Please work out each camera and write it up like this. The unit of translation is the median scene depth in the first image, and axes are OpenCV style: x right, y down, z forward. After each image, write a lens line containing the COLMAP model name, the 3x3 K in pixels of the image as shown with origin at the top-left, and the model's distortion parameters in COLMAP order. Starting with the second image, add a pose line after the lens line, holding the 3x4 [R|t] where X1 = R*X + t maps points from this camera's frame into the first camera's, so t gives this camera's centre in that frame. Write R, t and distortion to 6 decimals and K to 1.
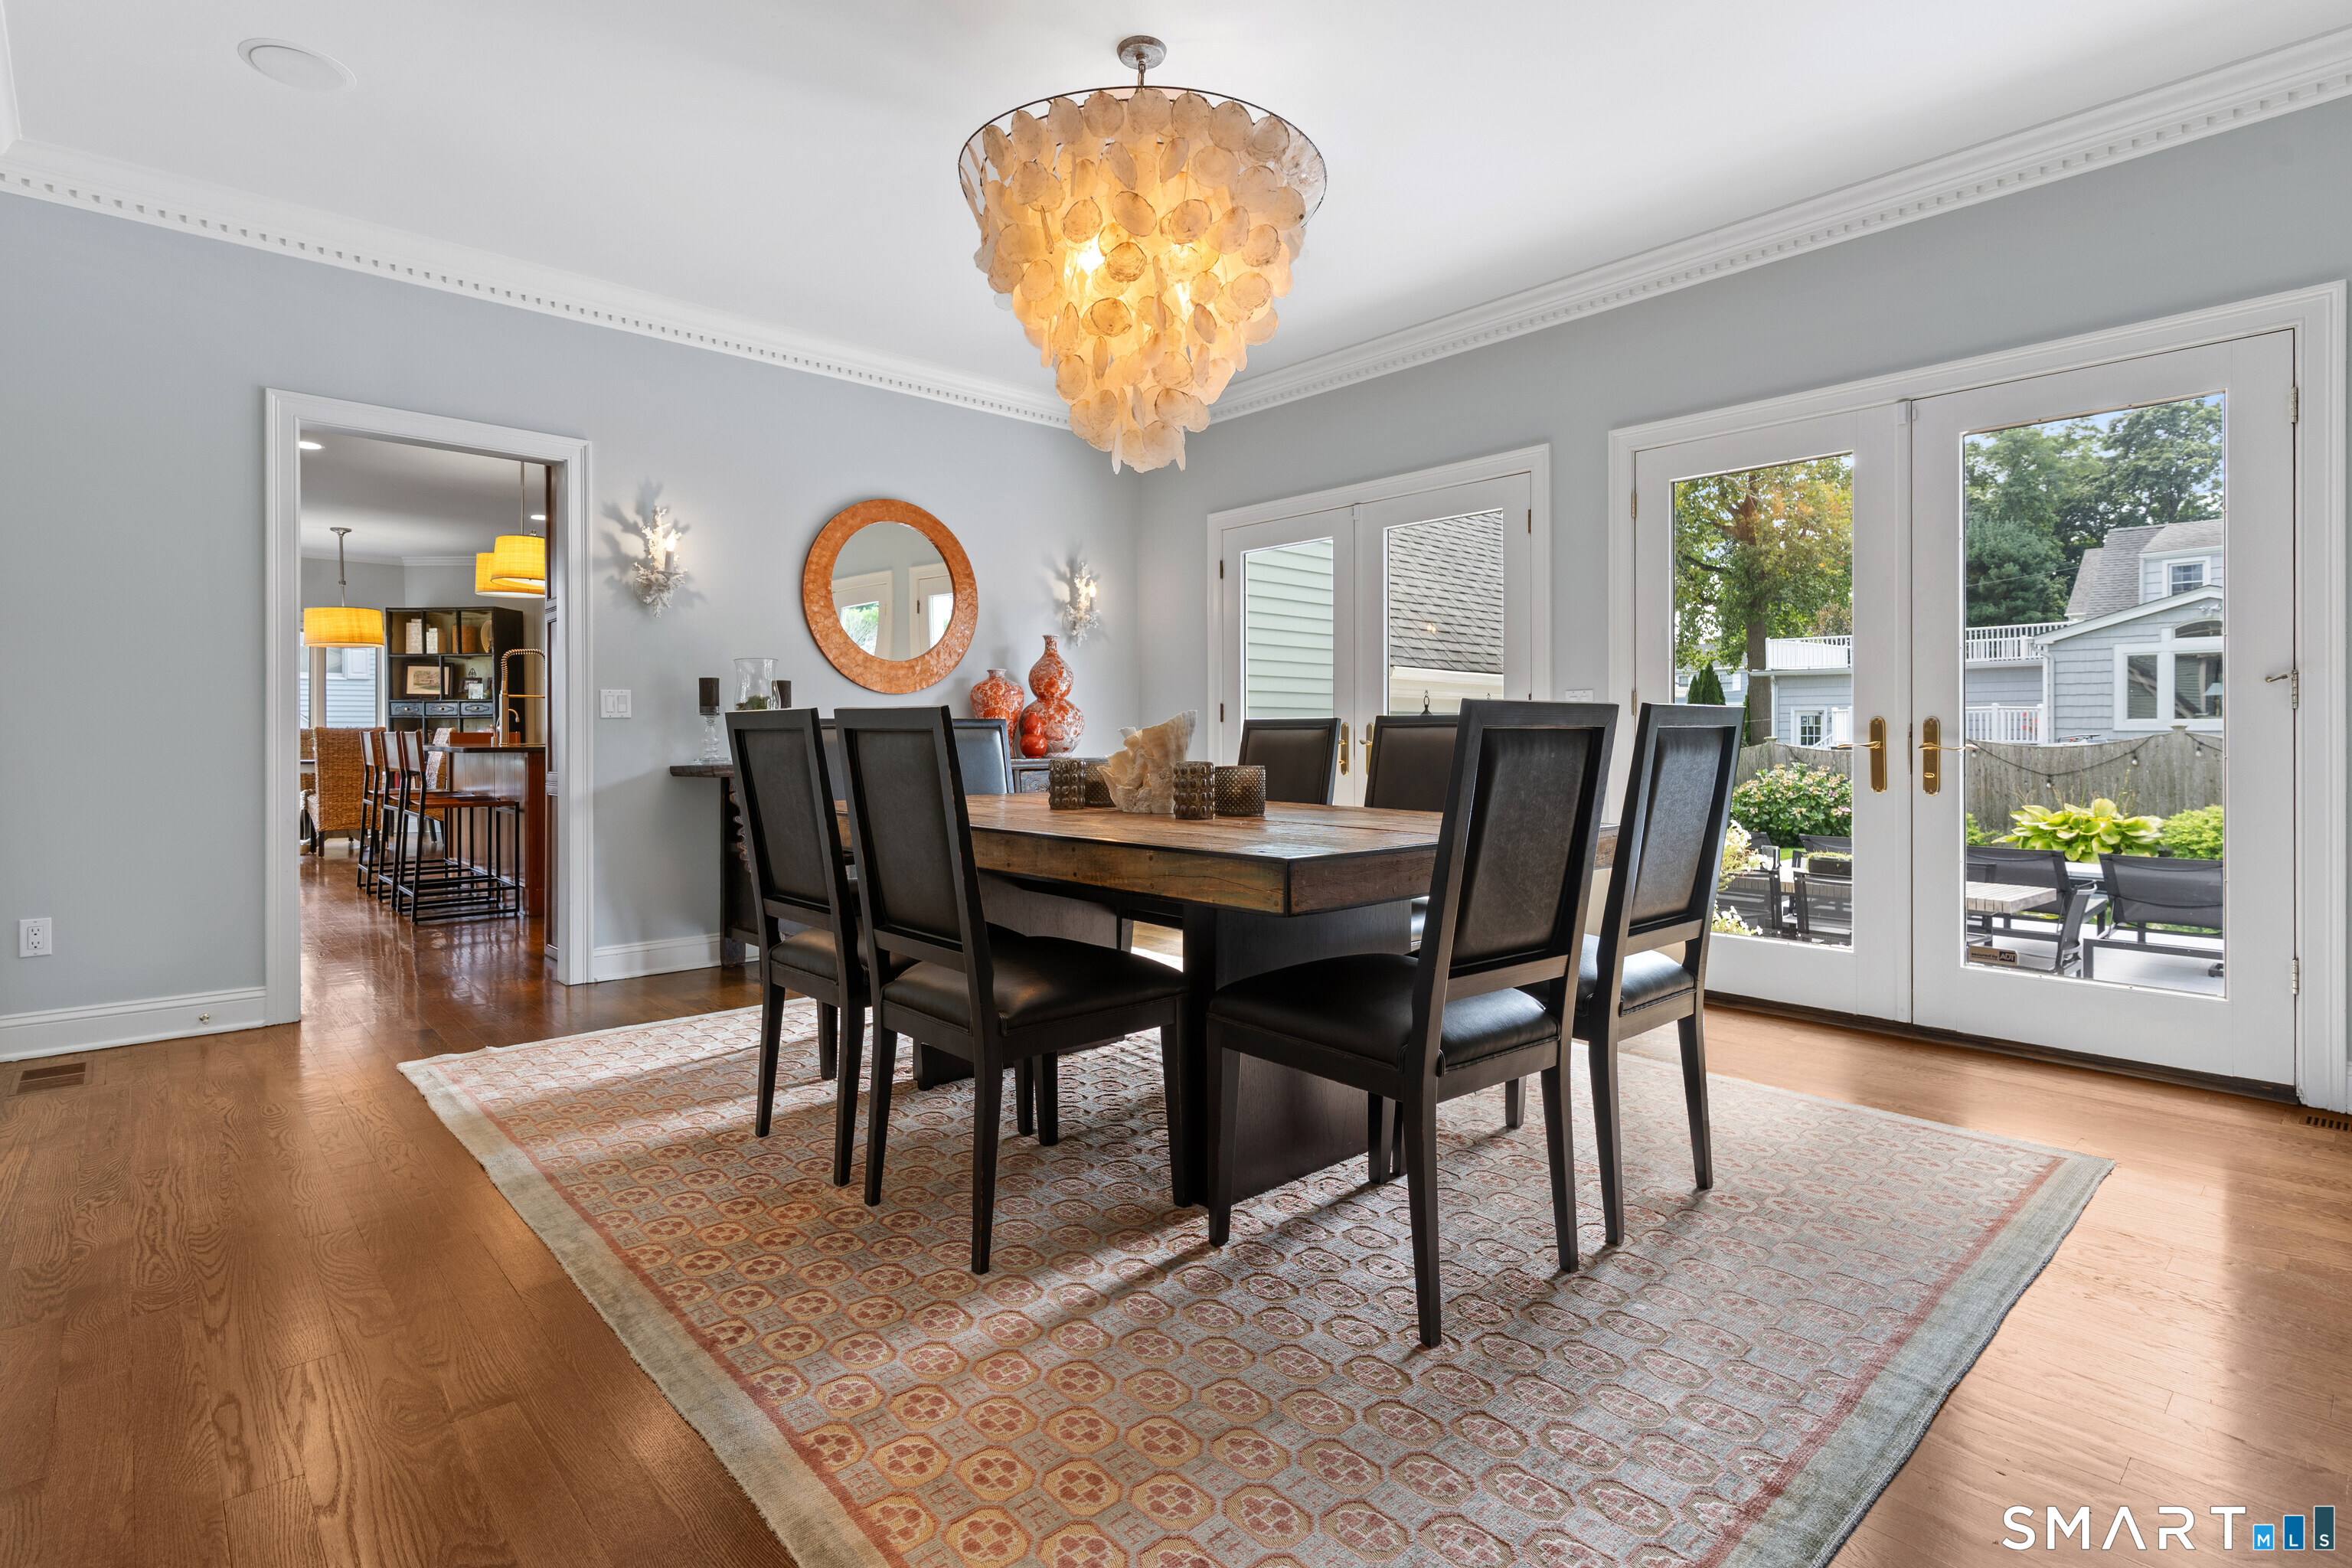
lens RADIAL K [[1131.6, 0, 1140.8], [0, 1131.6, 760.6], [0, 0, 1]] dist [-0.001255, -0.000319]
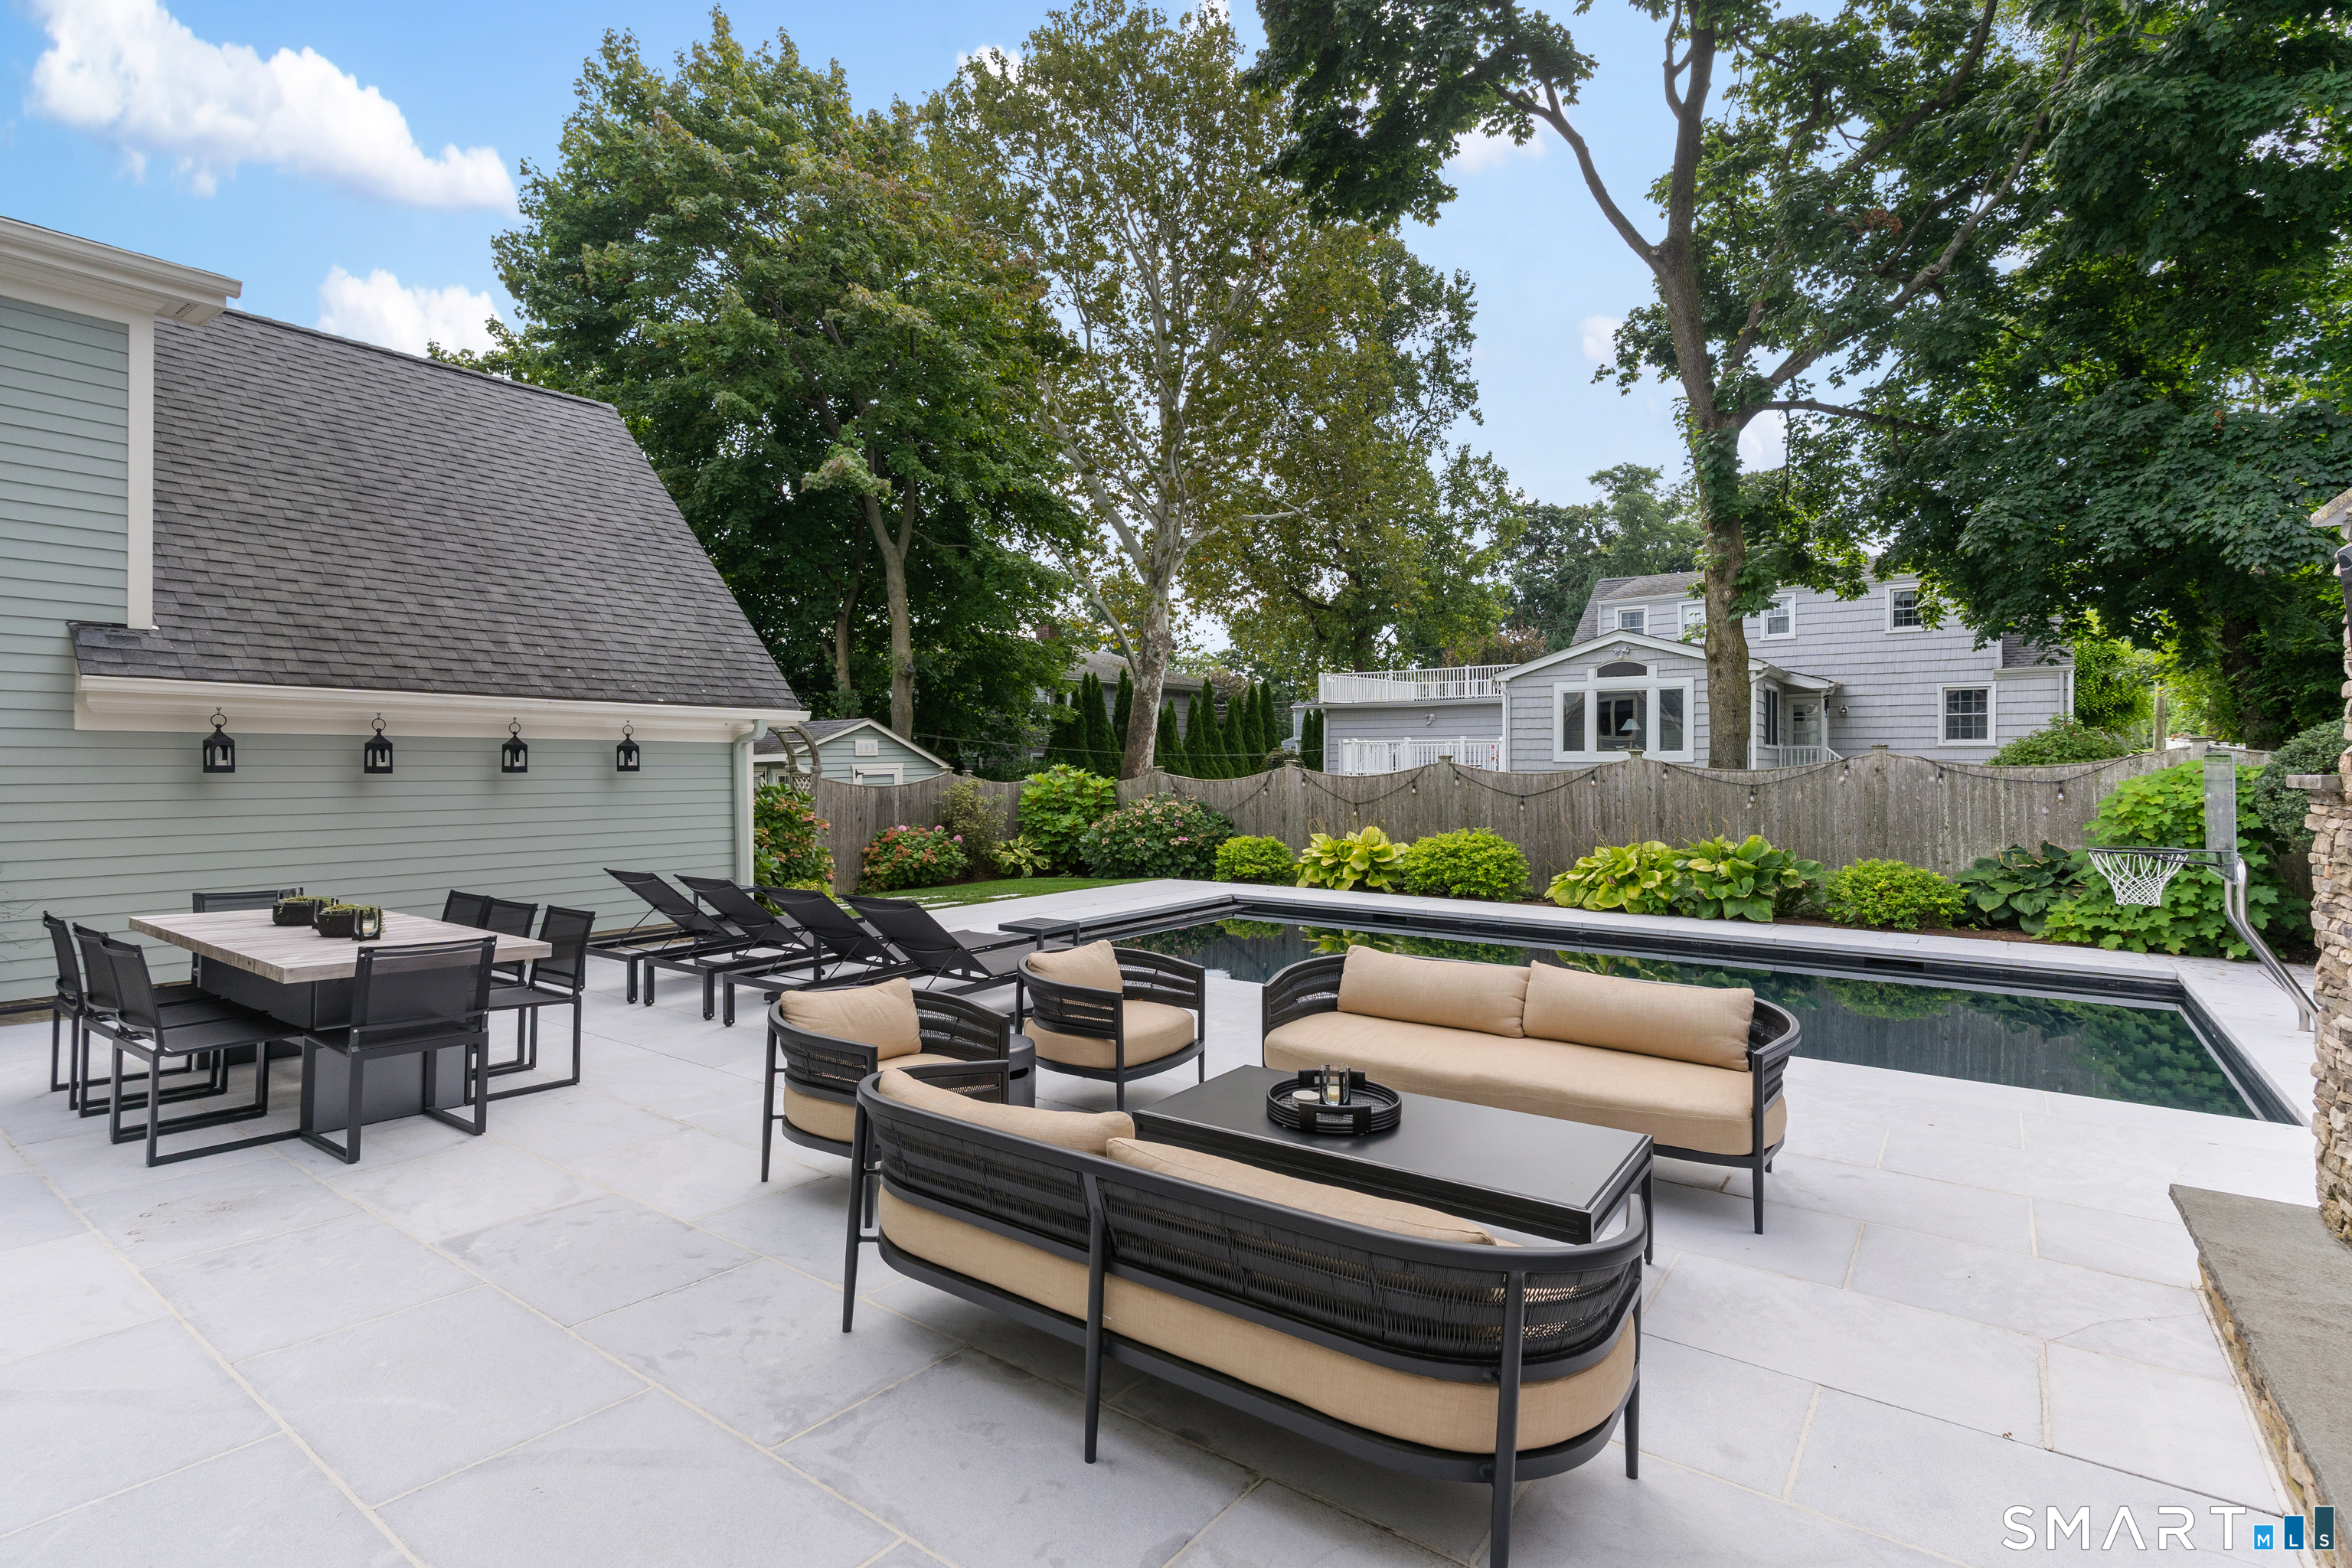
lens RADIAL K [[1123.4, 0, 1157.6], [0, 1123.4, 773.2], [0, 0, 1]] dist [0.001650, -0.000033]
pose [[0.979587, 0.000630, 0.201018, 0.275394], [0.002643, 0.999868, -0.016016, 0.000674], [-0.201002, 0.016220, 0.979457, 0.020767]]
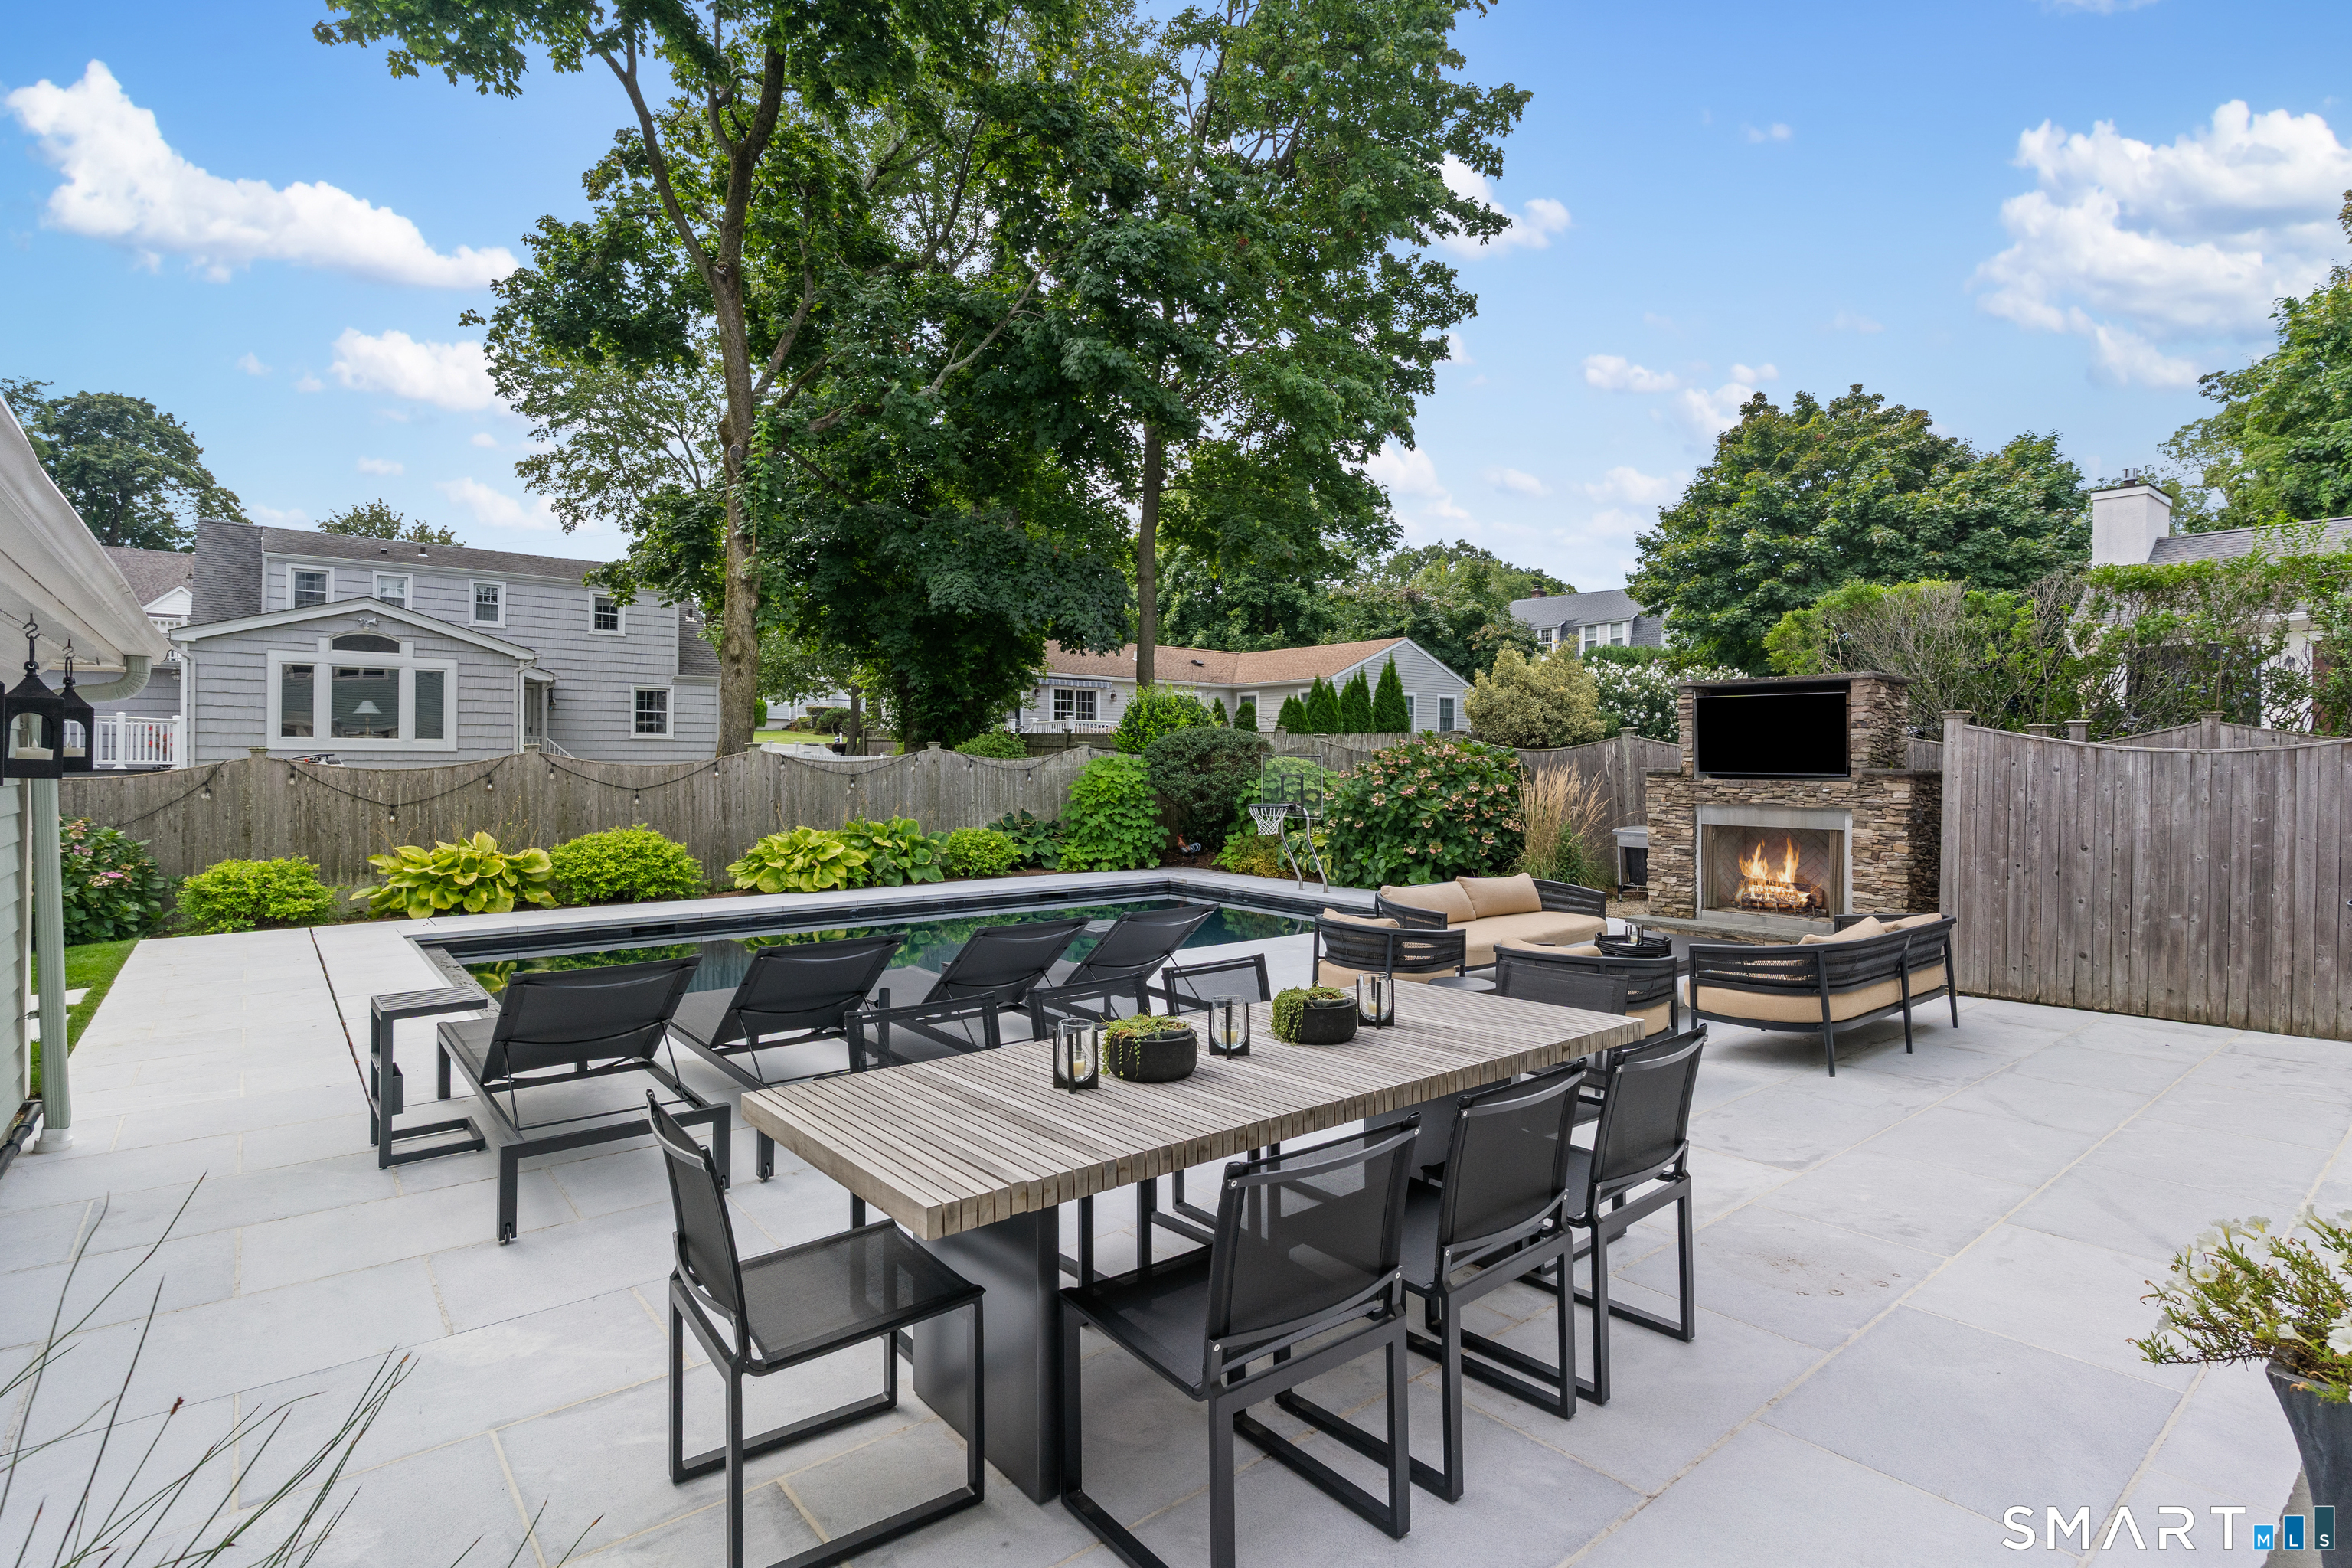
lens RADIAL K [[1134.2, 0, 1164.4], [0, 1134.2, 756.5], [0, 0, 1]] dist [0.004246, 0.000673]
pose [[0.050408, 0.003902, 0.998721, 0.027365], [0.017114, 0.999842, -0.004771, -0.005367], [-0.998582, 0.017332, 0.050333, 0.277512]]
